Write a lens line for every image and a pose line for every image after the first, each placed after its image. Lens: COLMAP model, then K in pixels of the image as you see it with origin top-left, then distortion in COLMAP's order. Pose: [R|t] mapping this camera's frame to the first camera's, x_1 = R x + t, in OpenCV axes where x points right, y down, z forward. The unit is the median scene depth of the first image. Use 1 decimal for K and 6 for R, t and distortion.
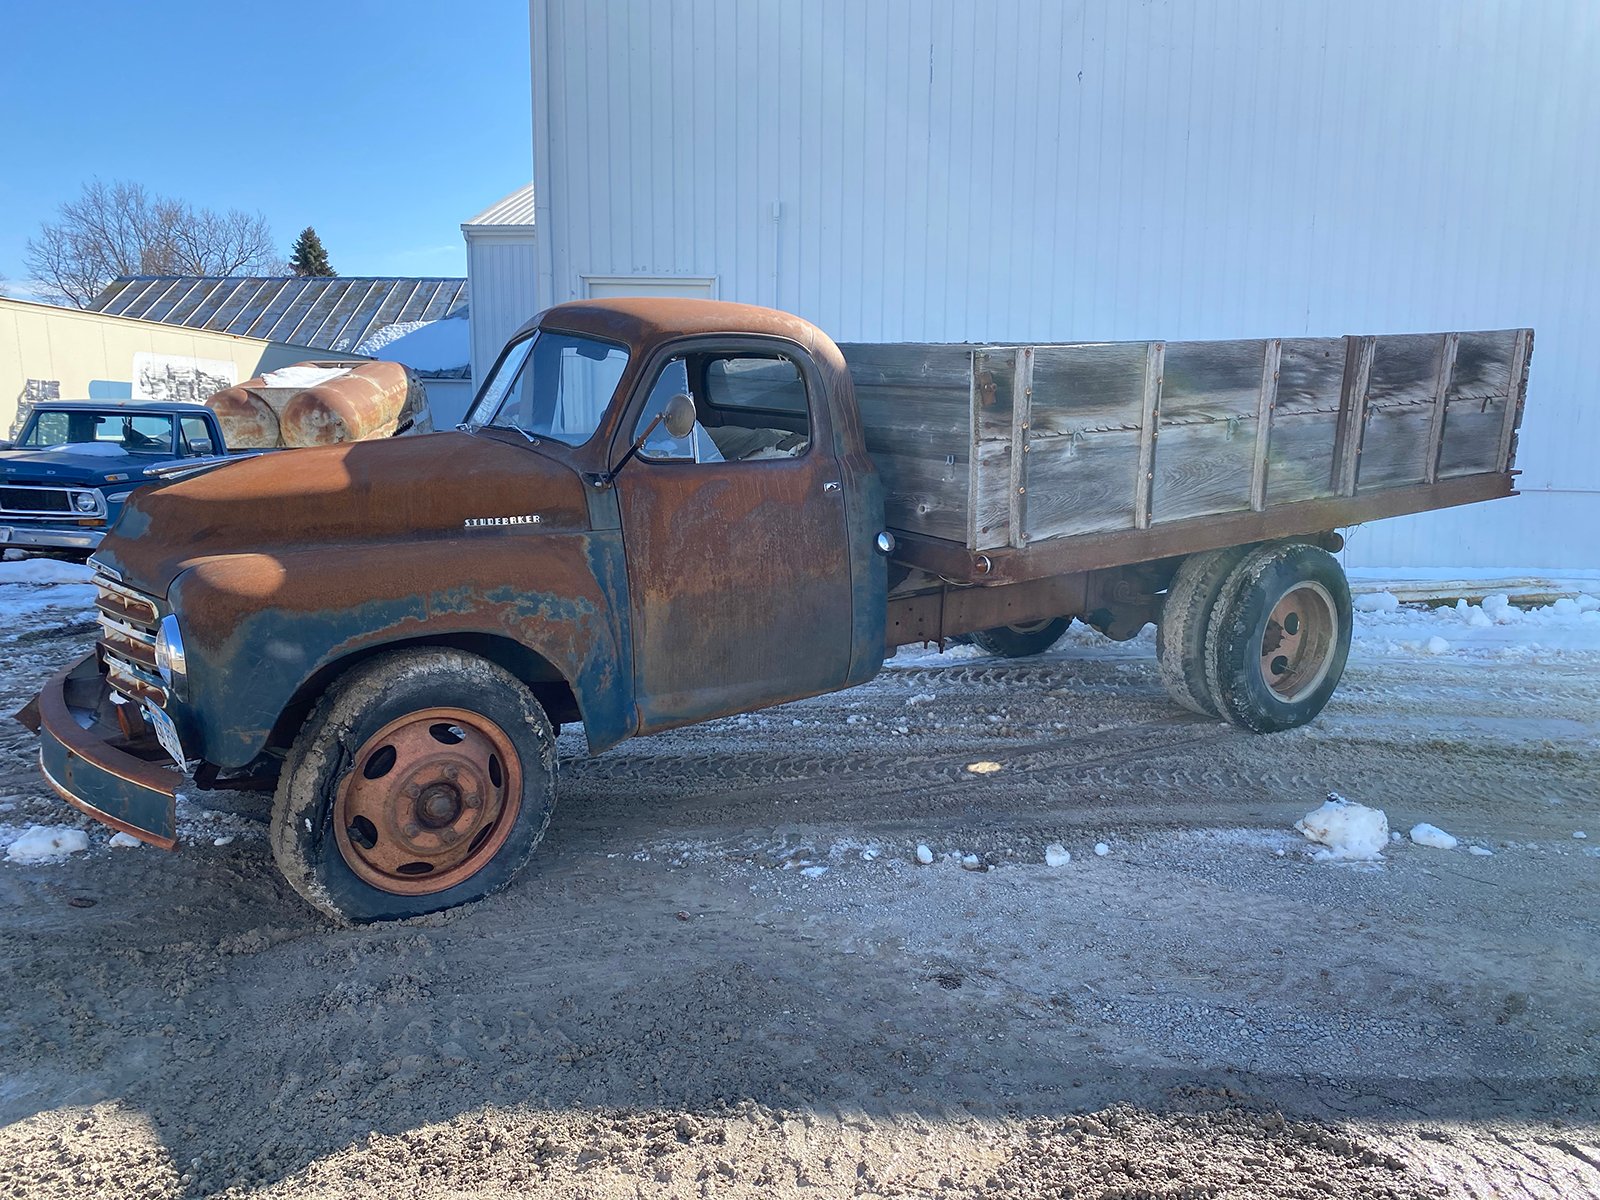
lens RADIAL K [[1210.8, 0, 799.0], [0, 1210.8, 599.4], [0, 0, 1]] dist [0.026359, -0.027898]
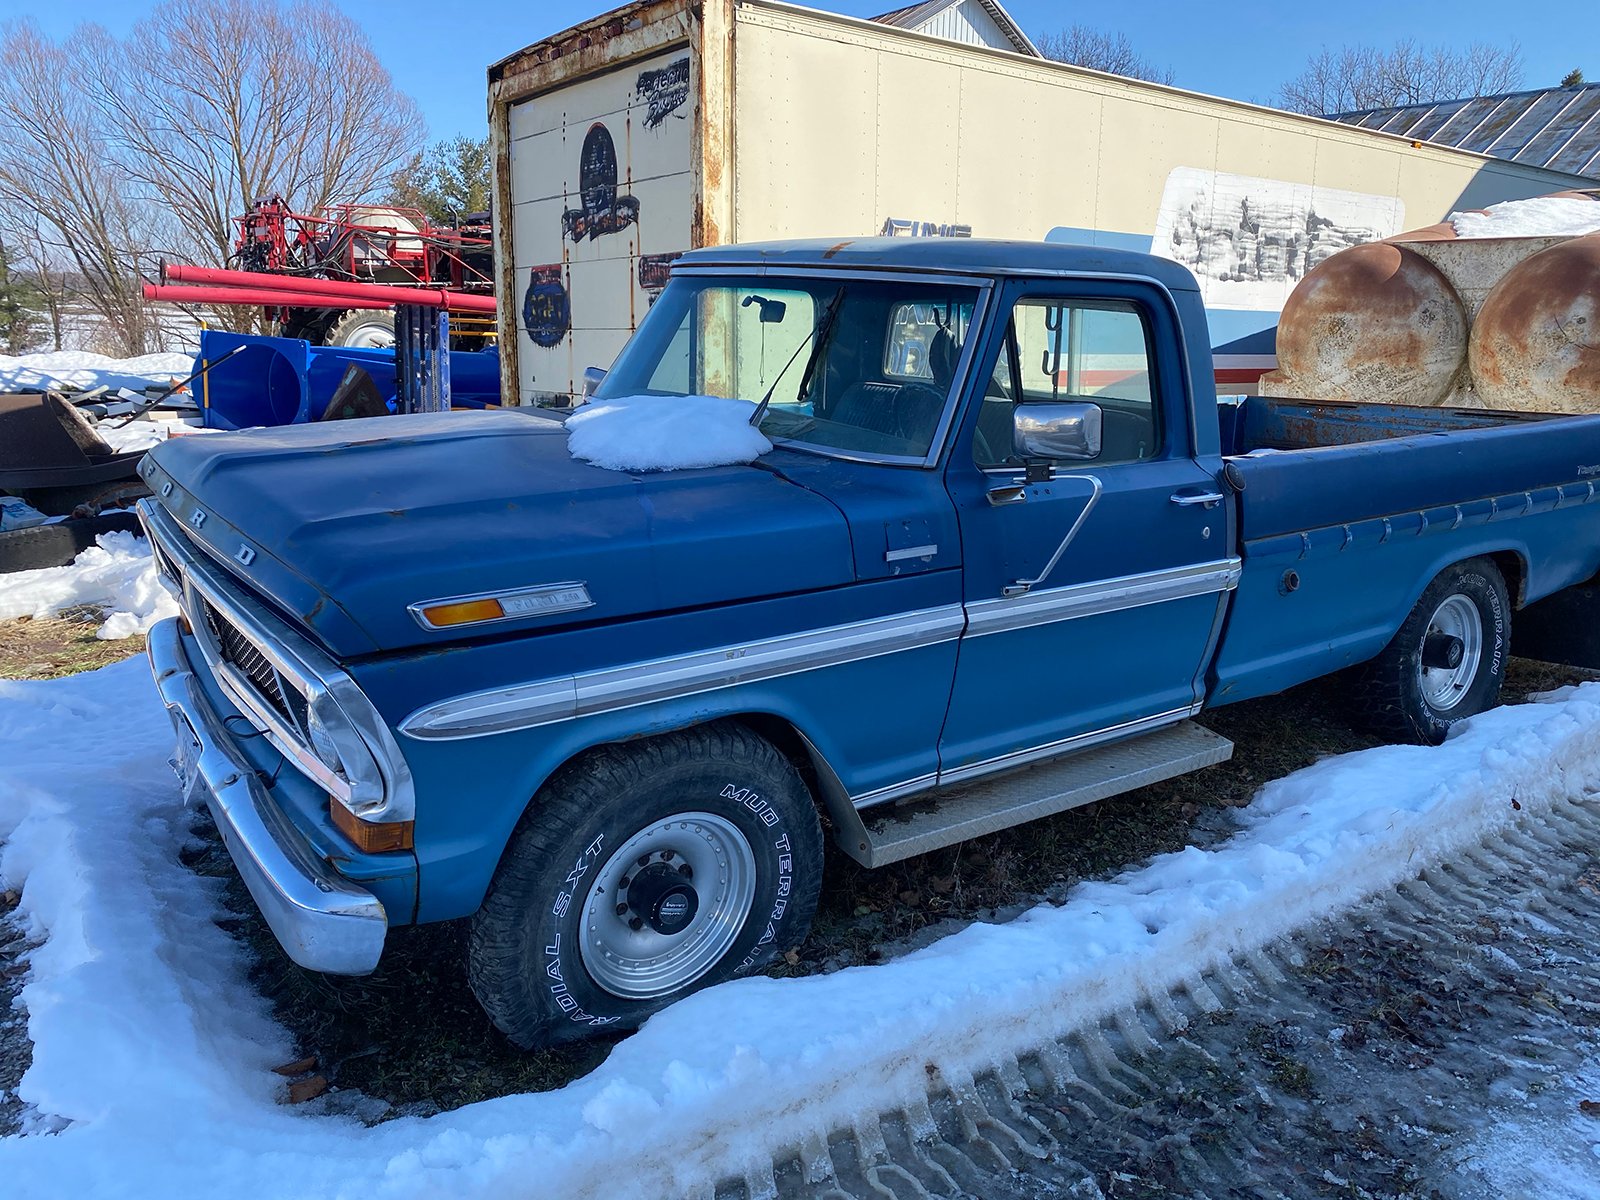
lens RADIAL K [[1210.8, 0, 799.0], [0, 1210.8, 599.4], [0, 0, 1]] dist [0.026359, -0.027898]
pose [[0.620189, 0.191986, -0.760596, -0.248308], [-0.135017, 0.981244, 0.137588, -0.085949], [0.772746, 0.017362, 0.634478, 0.590296]]
